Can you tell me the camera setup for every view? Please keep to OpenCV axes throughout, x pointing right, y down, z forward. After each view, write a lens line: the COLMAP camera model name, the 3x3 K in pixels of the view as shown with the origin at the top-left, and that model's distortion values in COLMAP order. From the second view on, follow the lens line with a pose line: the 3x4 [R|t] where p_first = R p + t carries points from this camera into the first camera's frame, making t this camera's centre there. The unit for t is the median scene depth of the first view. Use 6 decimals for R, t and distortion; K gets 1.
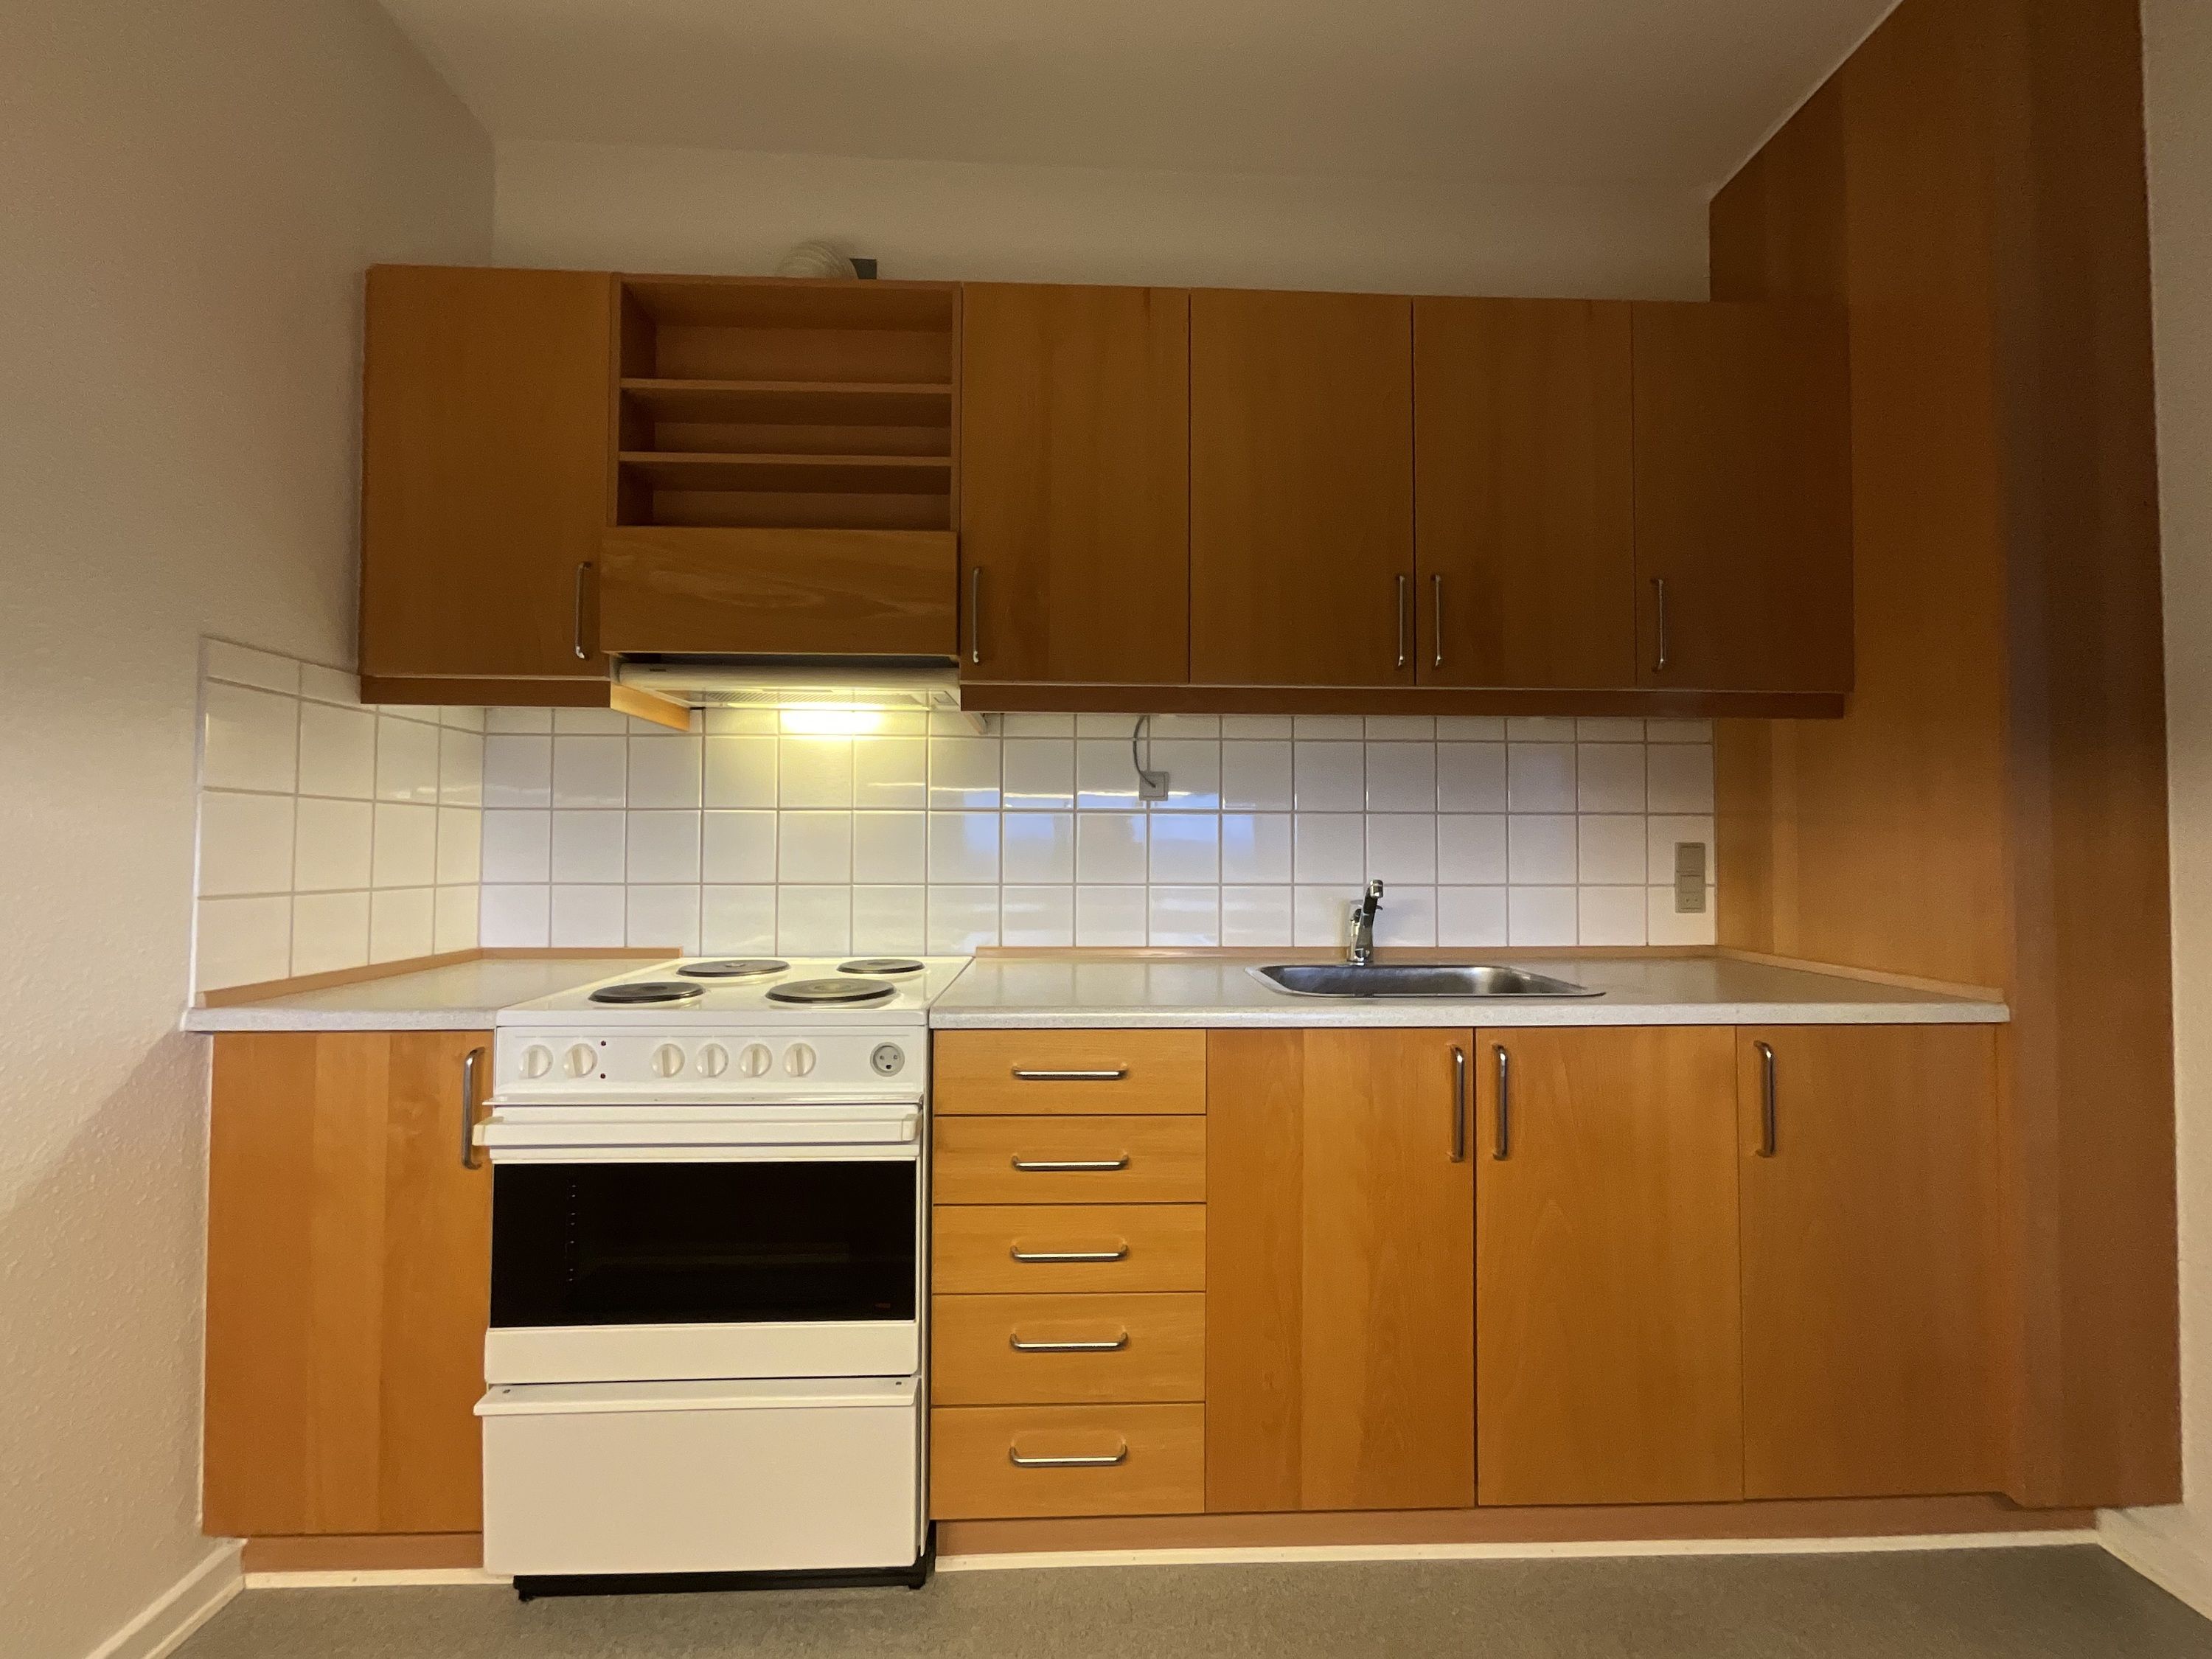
lens RADIAL K [[897.4, 0, 1114.2], [0, 897.4, 824.1], [0, 0, 1]] dist [0.003704, -0.000154]
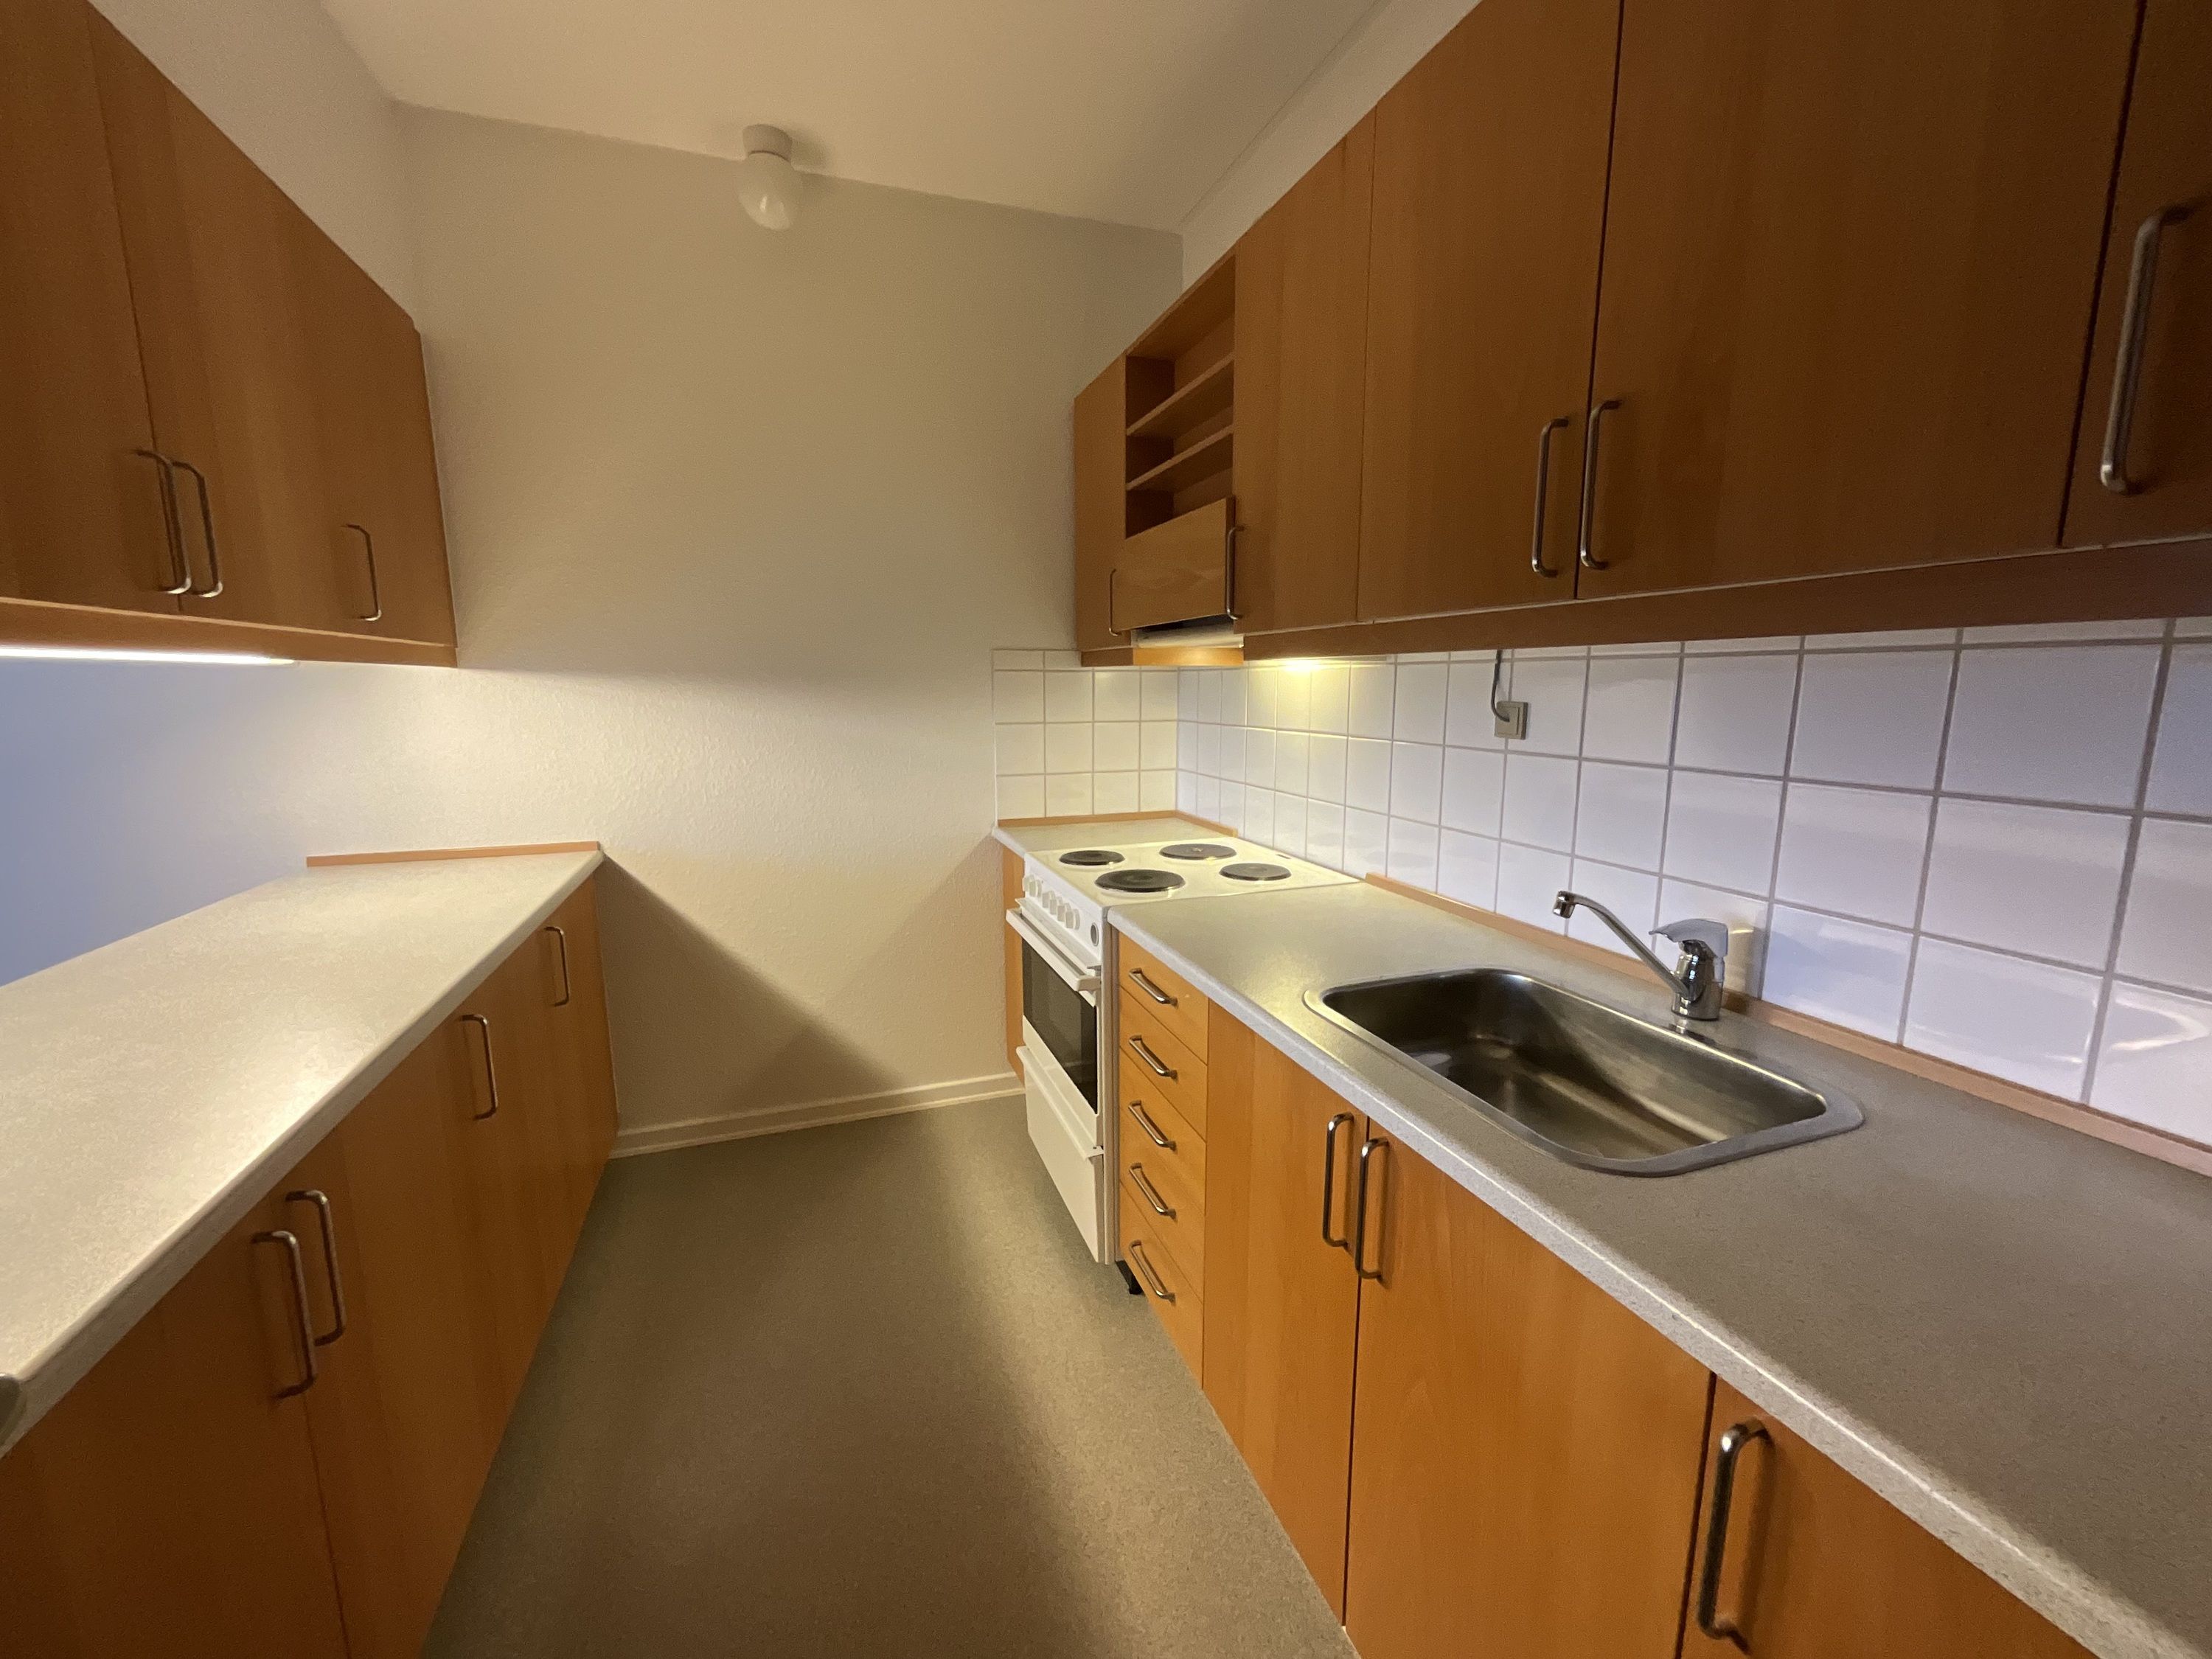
lens RADIAL K [[897.4, 0, 1118.8], [0, 897.4, 829.9], [0, 0, 1]] dist [0.003704, -0.000154]
pose [[0.302353, 0.153138, -0.940814, 0.826336], [0.033936, 0.984655, 0.171181, -0.111342], [0.952592, -0.083685, 0.292517, 0.492793]]
